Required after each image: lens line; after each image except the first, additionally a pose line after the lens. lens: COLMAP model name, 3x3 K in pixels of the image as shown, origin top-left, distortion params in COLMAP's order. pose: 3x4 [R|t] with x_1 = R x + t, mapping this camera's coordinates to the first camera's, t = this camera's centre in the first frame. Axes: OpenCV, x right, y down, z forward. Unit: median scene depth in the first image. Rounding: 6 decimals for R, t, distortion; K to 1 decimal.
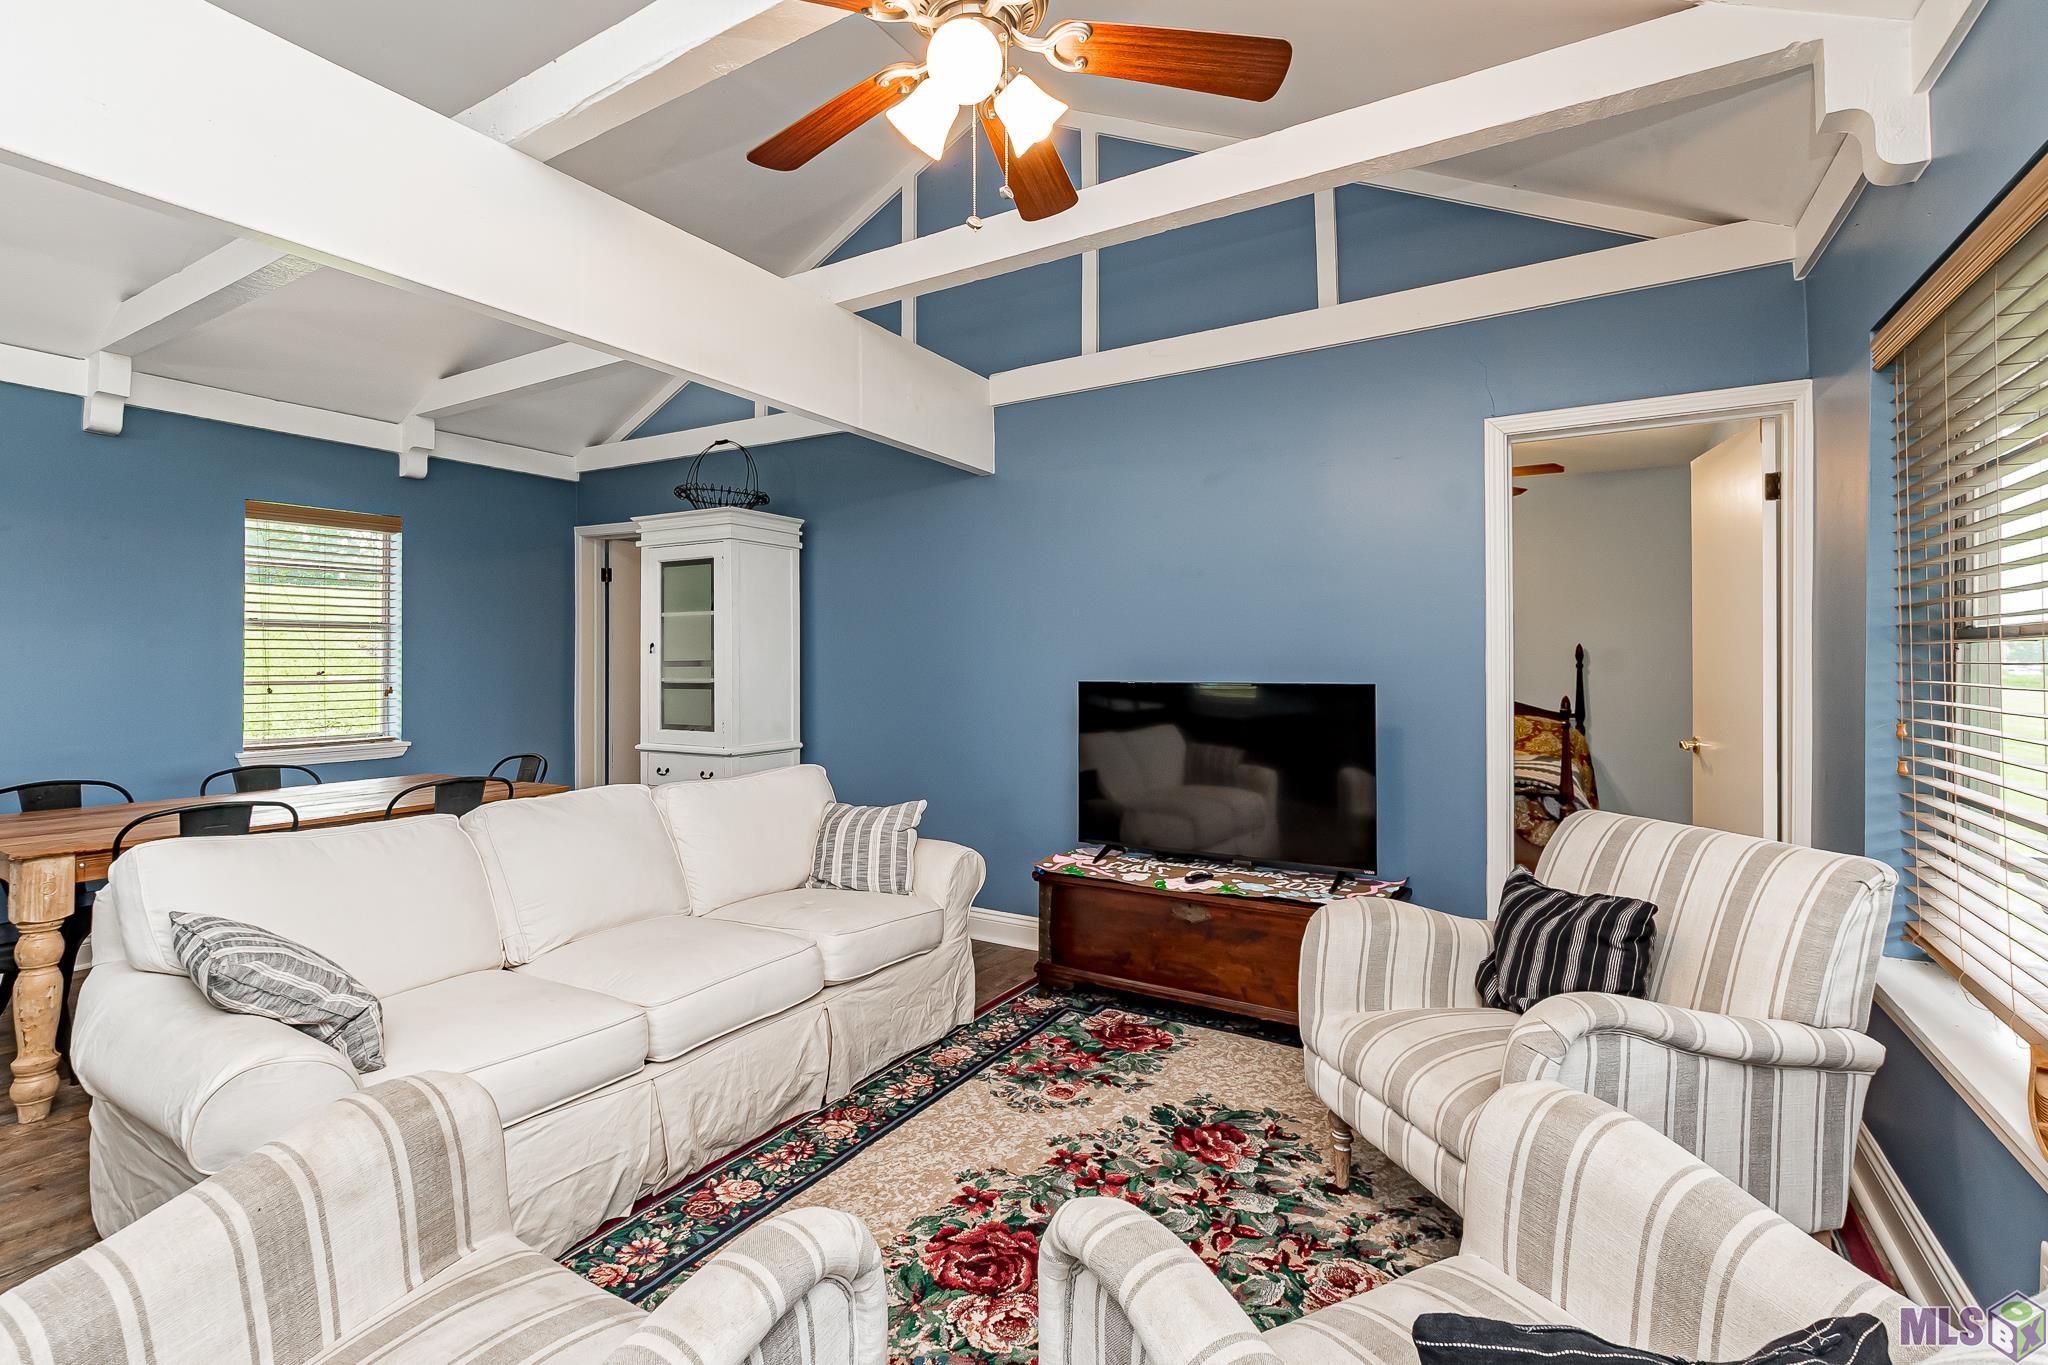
lens RADIAL K [[981.0, 0, 1020.2], [0, 981.0, 645.2], [0, 0, 1]] dist [0.004546, -0.012267]
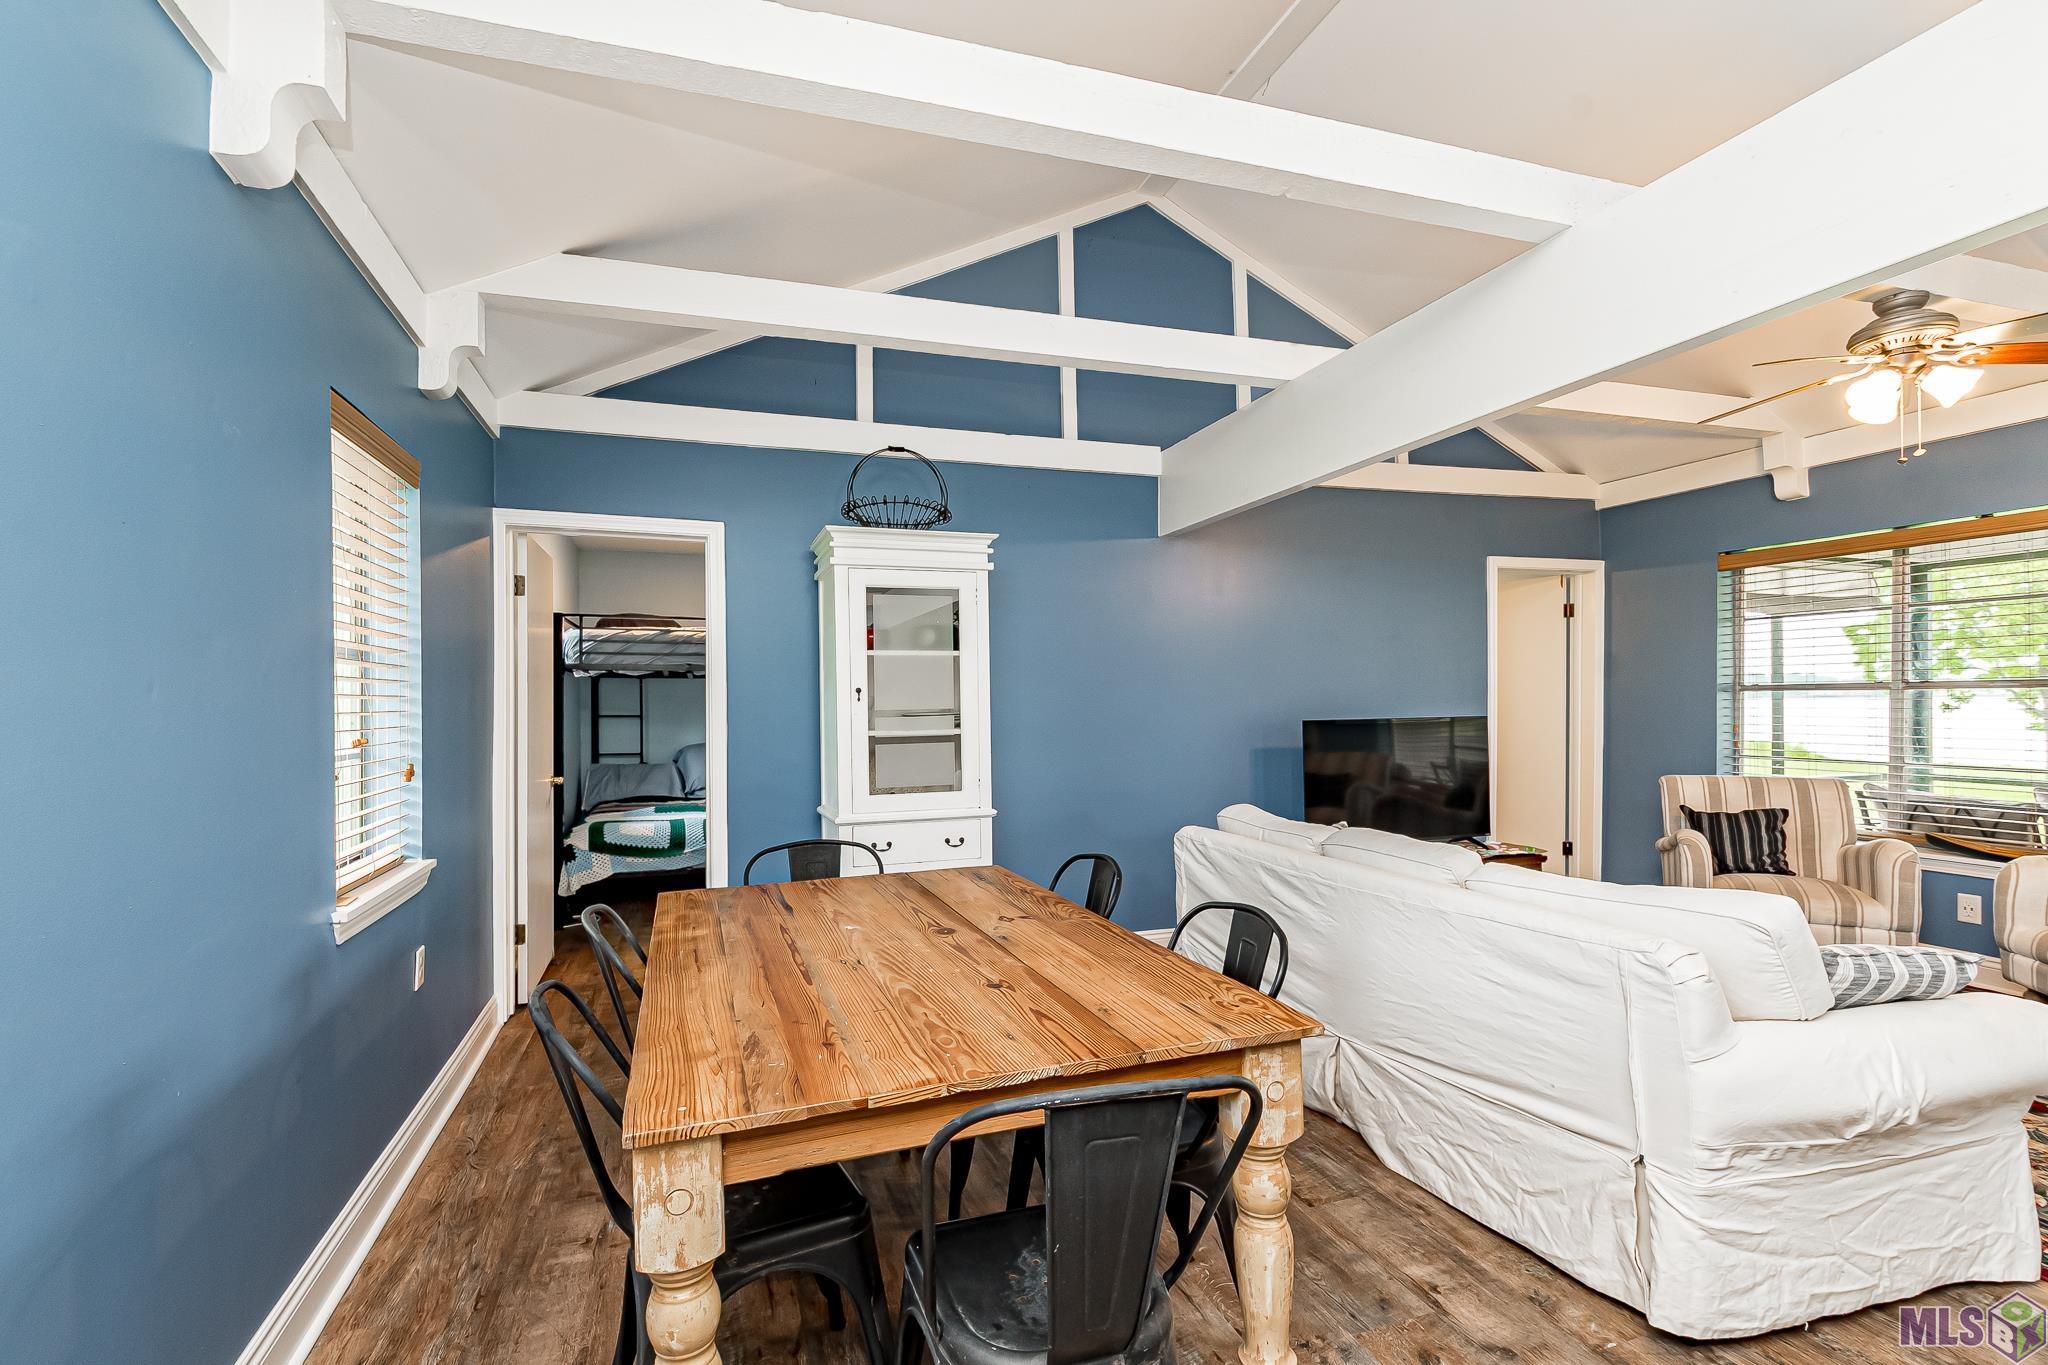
lens RADIAL K [[942.4, 0, 1031.2], [0, 942.4, 692.2], [0, 0, 1]] dist [0.001005, -0.000602]
pose [[0.632502, 0.000356, 0.774558, -1.310459], [-0.000484, 1.000000, -0.000065, 0.001354], [-0.774558, -0.000334, 0.632502, 0.610894]]
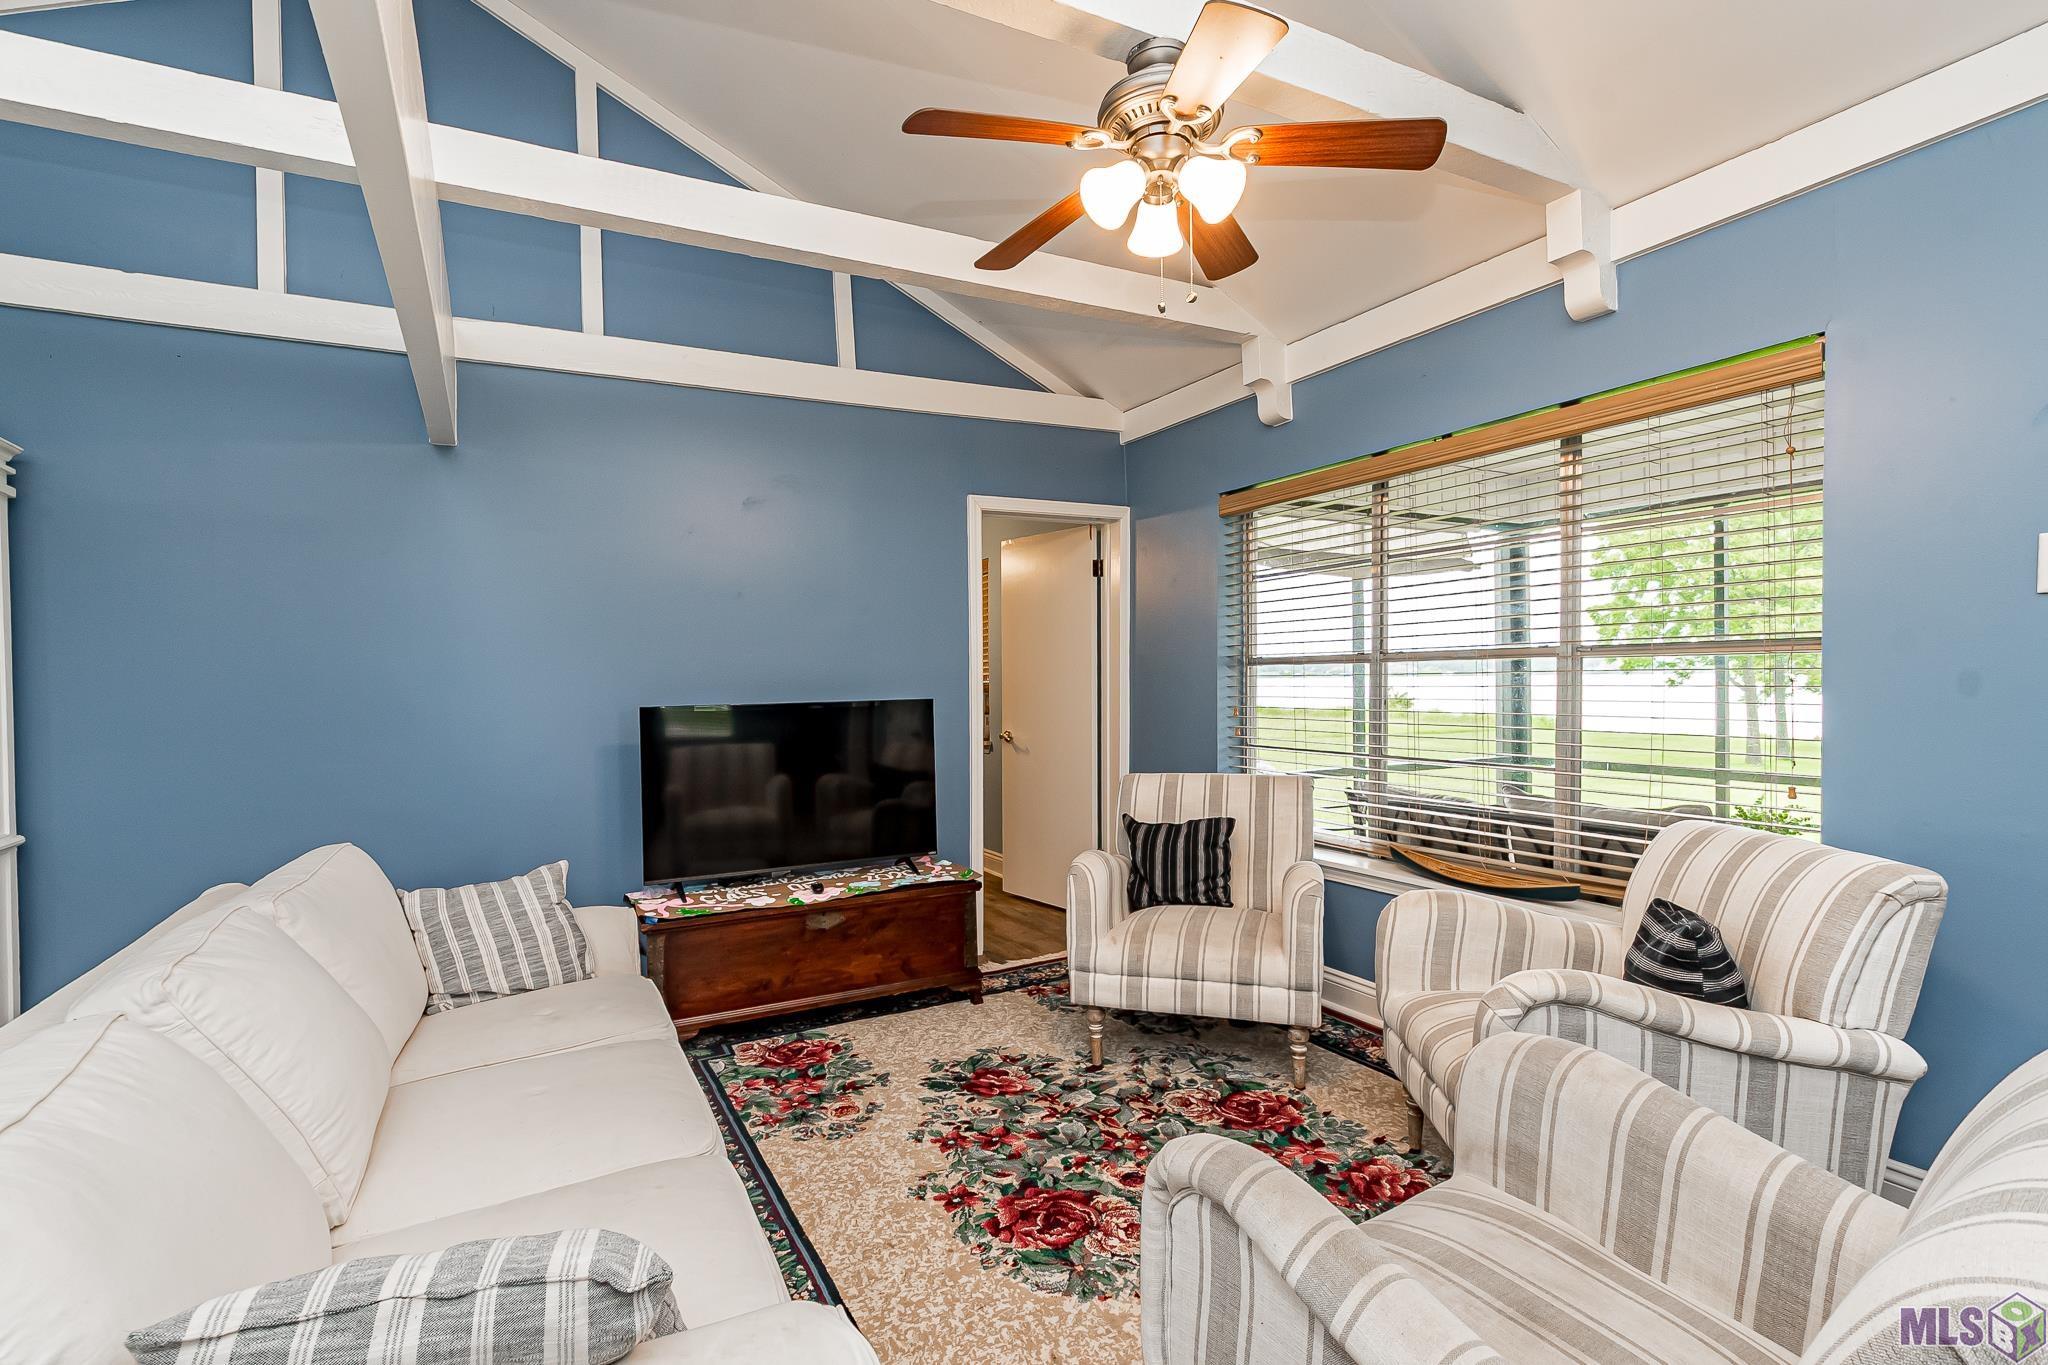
lens RADIAL K [[955.3, 0, 1040.5], [0, 955.3, 680.4], [0, 0, 1]] dist [0.002724, -0.000074]
pose [[0.492754, -0.009697, 0.870115, -0.607599], [0.000730, 0.999942, 0.010730, 0.004200], [-0.870168, -0.004652, 0.492732, 0.296866]]
